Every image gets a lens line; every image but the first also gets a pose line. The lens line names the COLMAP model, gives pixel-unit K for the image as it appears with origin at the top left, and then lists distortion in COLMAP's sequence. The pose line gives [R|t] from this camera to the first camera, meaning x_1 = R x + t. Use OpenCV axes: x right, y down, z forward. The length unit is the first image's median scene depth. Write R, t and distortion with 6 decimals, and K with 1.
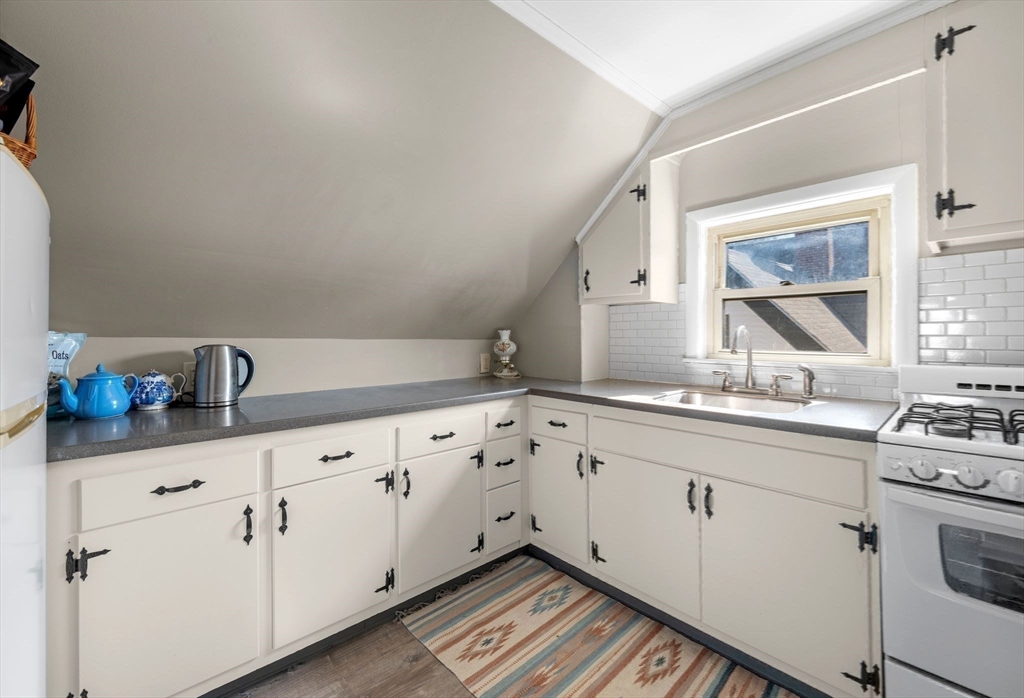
lens RADIAL K [[431.1, 0, 536.5], [0, 431.1, 331.5], [0, 0, 1]] dist [0.001554, -0.002186]
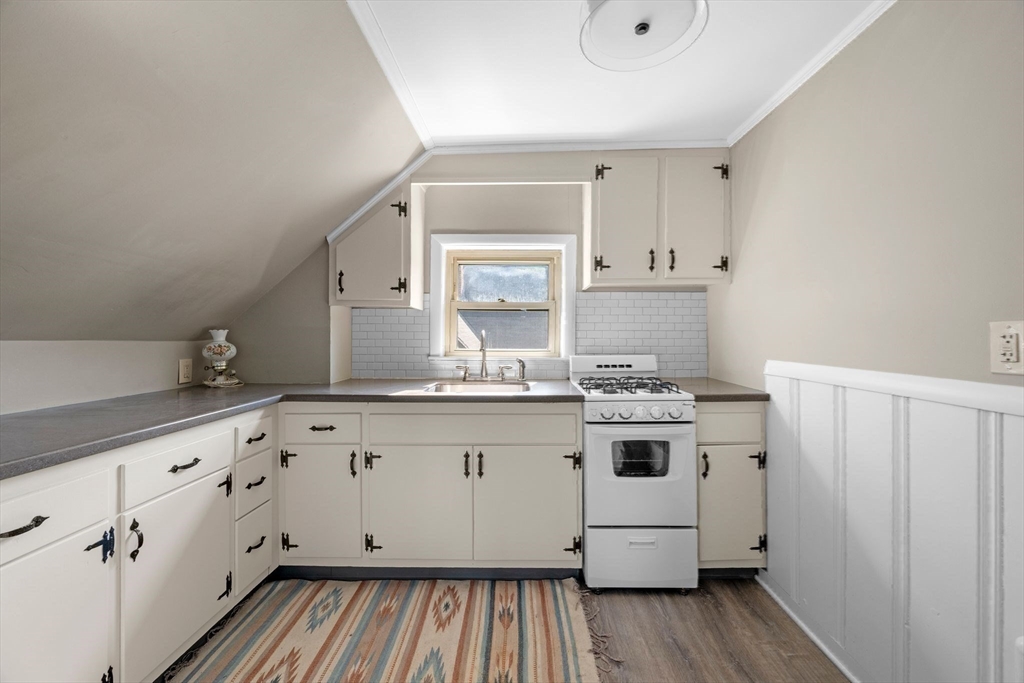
lens RADIAL K [[403.6, 0, 511.8], [0, 403.6, 337.7], [0, 0, 1]] dist [0.000170, -0.000515]
pose [[0.692513, 0.004649, 0.721391, -0.340069], [-0.011836, 0.999918, 0.004919, 0.002394], [-0.721309, -0.011944, 0.692511, 0.076209]]
